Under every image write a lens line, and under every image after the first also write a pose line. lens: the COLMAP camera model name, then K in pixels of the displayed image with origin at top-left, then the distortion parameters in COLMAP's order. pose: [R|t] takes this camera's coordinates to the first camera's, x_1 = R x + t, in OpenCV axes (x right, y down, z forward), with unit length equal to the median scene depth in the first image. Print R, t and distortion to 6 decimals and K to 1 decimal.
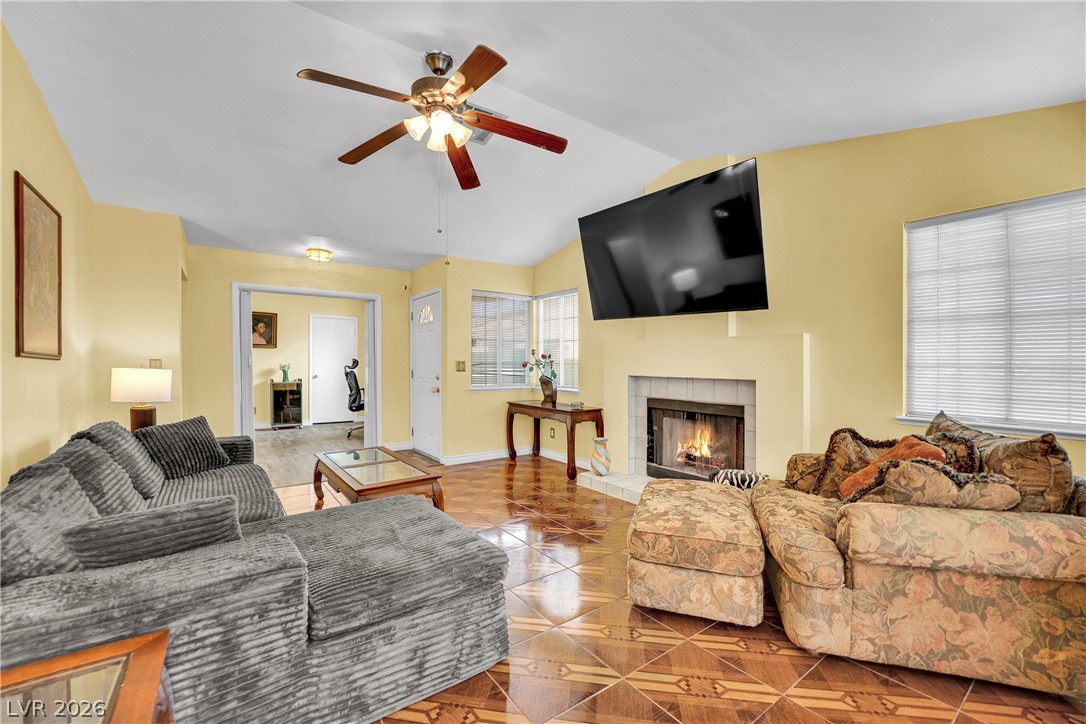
lens RADIAL K [[445.6, 0, 546.4], [0, 445.6, 365.0], [0, 0, 1]] dist [-0.015598, -0.000029]
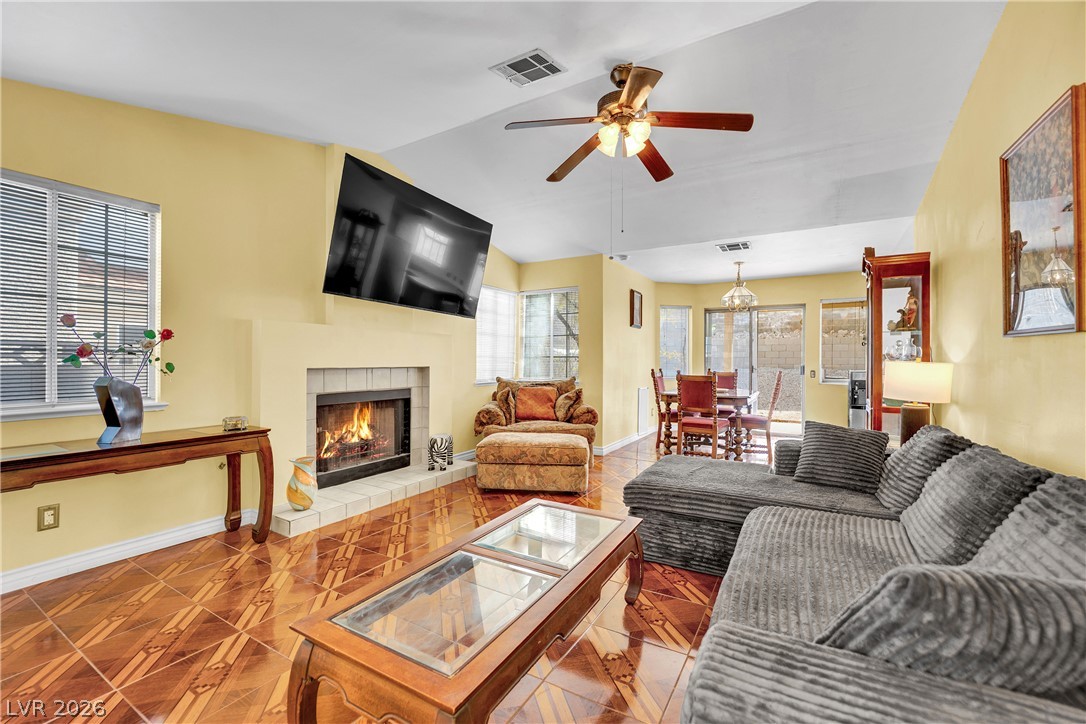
lens RADIAL K [[453.4, 0, 556.7], [0, 453.4, 360.1], [0, 0, 1]] dist [0.007895, -0.000100]
pose [[-0.426323, -0.003057, 0.904566, -0.716723], [-0.000597, 0.999995, 0.003098, 0.007719], [-0.904571, 0.000781, -0.426323, 0.960188]]
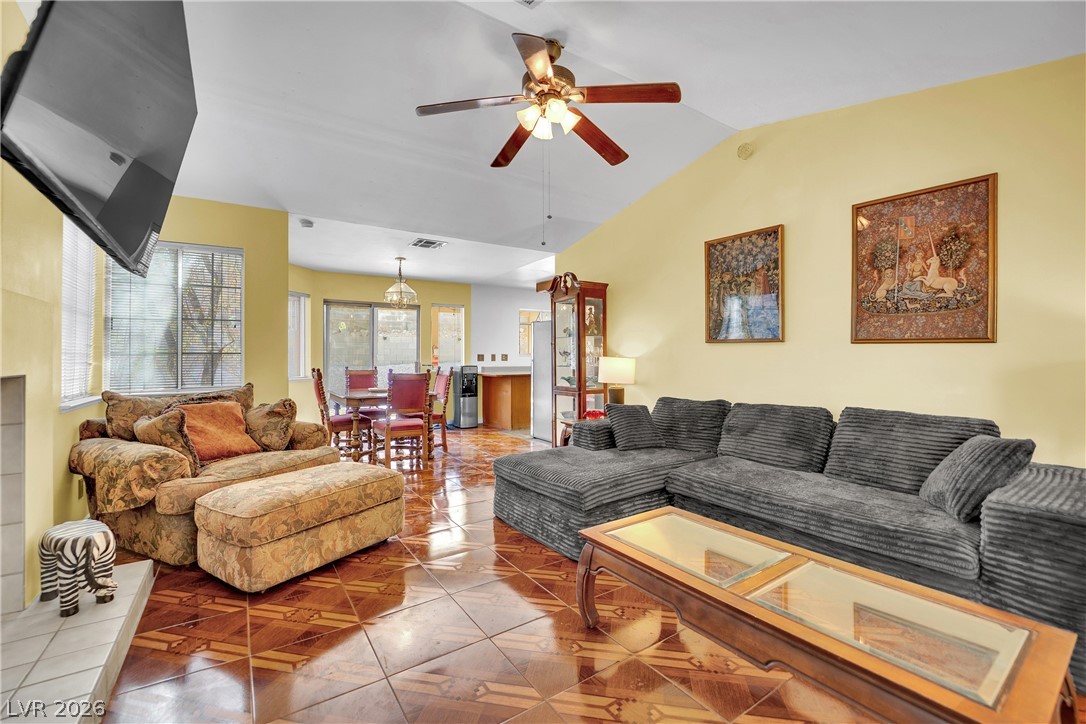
lens RADIAL K [[442.2, 0, 542.9], [0, 442.2, 355.1], [0, 0, 1]] dist [-0.001828, -0.000310]
pose [[-0.999415, 0.001939, 0.034156, -0.159812], [0.001941, 0.999998, 0.000018, 0.006674], [-0.034156, 0.000085, -0.999417, 1.188431]]
